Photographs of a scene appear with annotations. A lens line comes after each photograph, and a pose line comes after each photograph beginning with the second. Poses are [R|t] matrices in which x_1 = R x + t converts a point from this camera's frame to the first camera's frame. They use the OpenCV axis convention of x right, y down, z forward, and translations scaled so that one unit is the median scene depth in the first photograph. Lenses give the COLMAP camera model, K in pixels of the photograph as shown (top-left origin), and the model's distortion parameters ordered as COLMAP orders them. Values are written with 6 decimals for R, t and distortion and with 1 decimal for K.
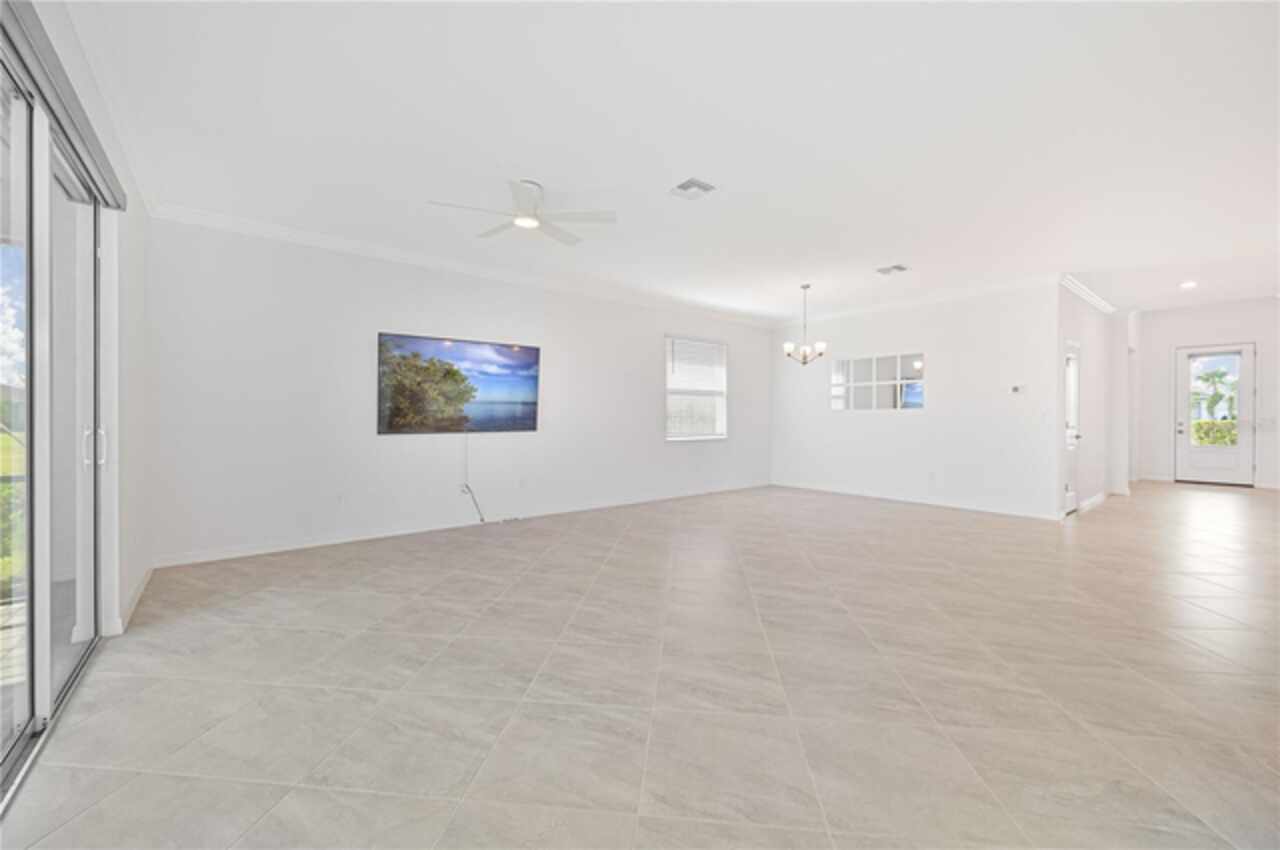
lens RADIAL K [[501.9, 0, 640.0], [0, 501.9, 422.1], [0, 0, 1]] dist [-0.002688, 0.000218]
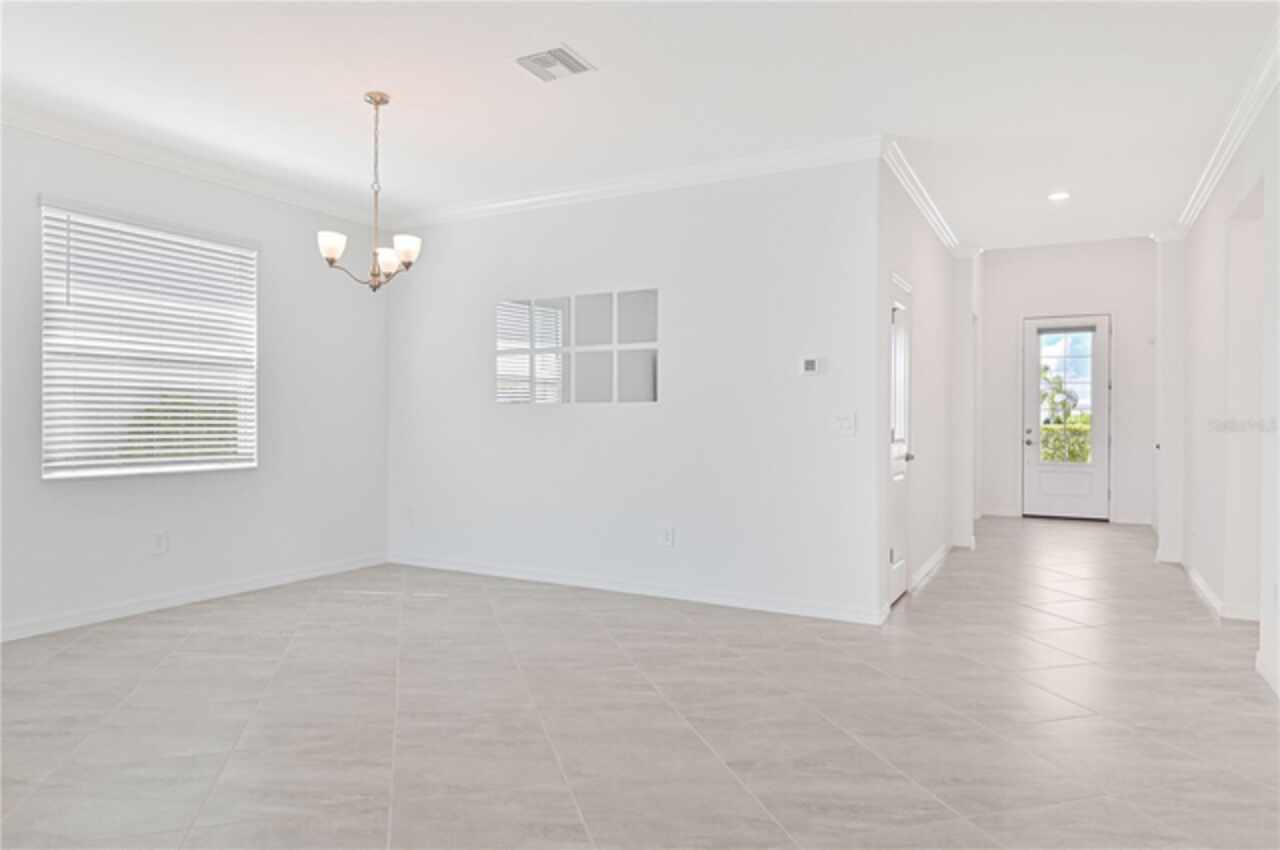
lens RADIAL K [[784.4, 0, 640.9], [0, 784.4, 421.3], [0, 0, 1]] dist [-0.006364, 0.000590]
pose [[0.924066, 0.003140, 0.382220, 0.325350], [-0.001327, 0.999987, -0.005007, -0.005838], [-0.382231, 0.004119, 0.924058, 0.377175]]
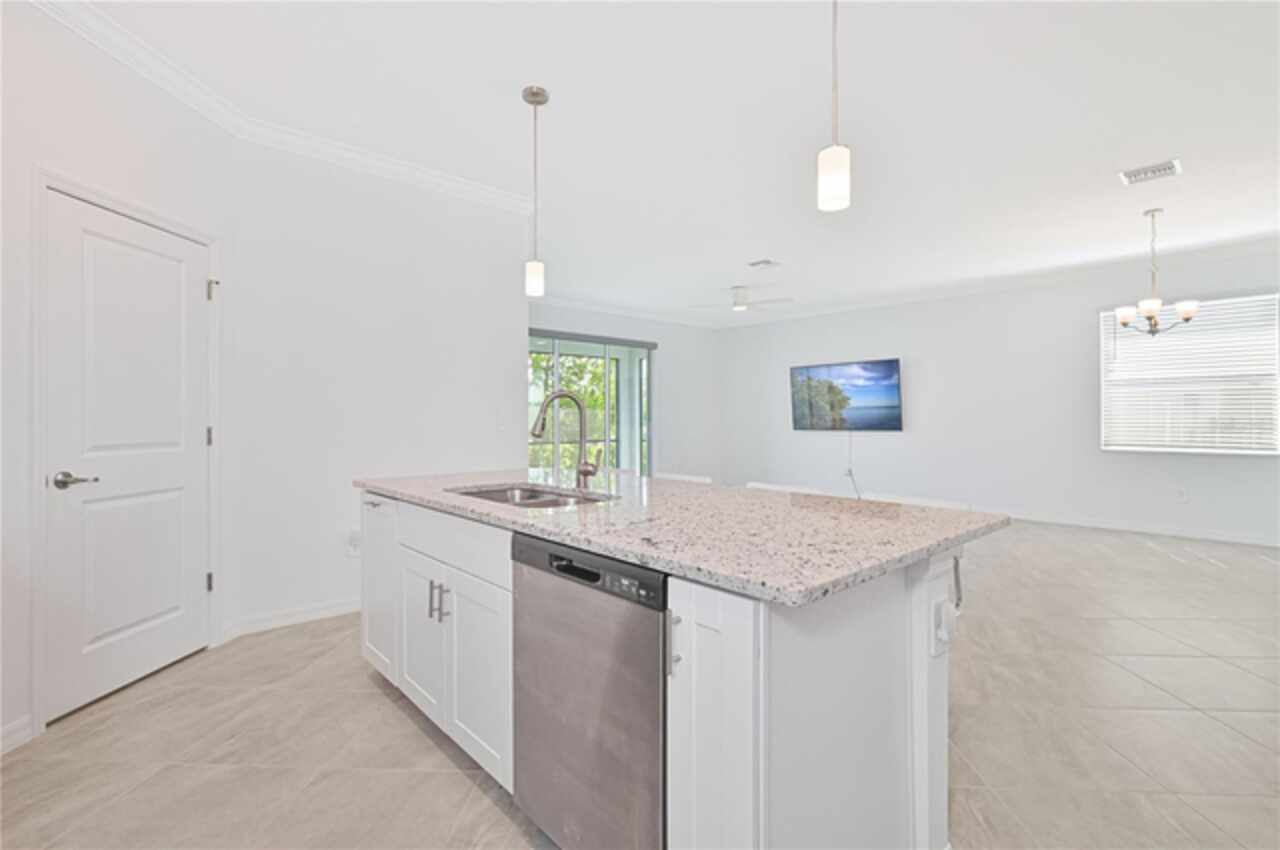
lens RADIAL K [[581.0, 0, 638.5], [0, 581.0, 418.8], [0, 0, 1]] dist [0.003335, 0.000329]
pose [[0.052550, -0.002730, -0.998615, 1.178428], [-0.006672, 0.999973, -0.003085, -0.002752], [0.998596, 0.006825, 0.052530, 0.358147]]
